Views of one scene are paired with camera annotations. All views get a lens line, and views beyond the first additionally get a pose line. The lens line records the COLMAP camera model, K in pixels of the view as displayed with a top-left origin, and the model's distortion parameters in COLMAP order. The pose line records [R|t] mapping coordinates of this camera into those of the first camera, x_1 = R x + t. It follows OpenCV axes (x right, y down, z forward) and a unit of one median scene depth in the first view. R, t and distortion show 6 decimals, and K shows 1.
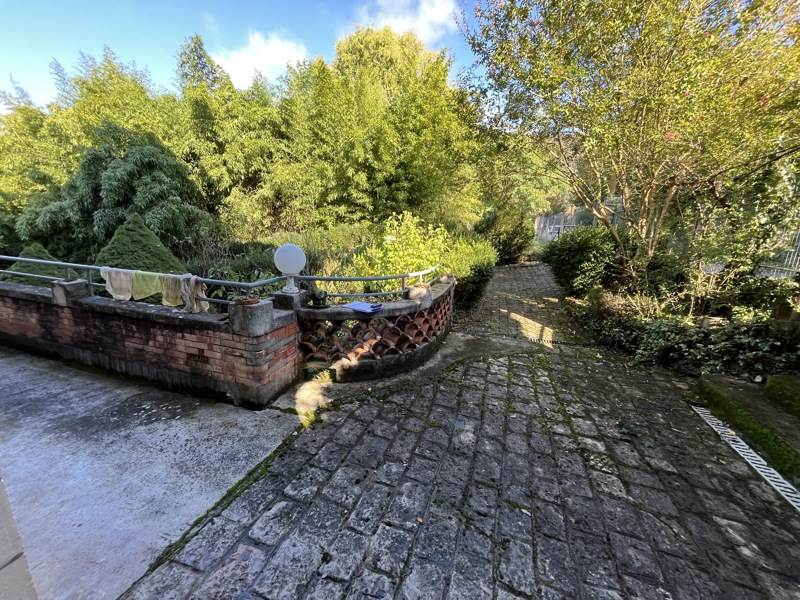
lens RADIAL K [[322.0, 0, 400.6], [0, 322.0, 300.0], [0, 0, 1]] dist [-0.003278, -0.000077]
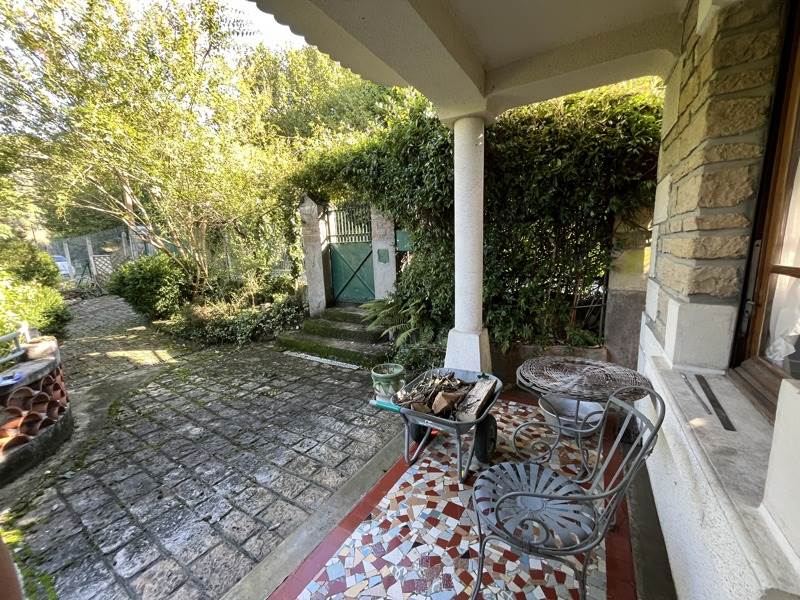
lens RADIAL K [[322.0, 0, 400.5], [0, 322.0, 300.4], [0, 0, 1]] dist [-0.003278, -0.000077]
pose [[0.236821, -0.205909, 0.949483, -0.484472], [0.267120, 0.953419, 0.140138, -0.011340], [-0.934111, 0.220439, 0.280792, -0.136888]]
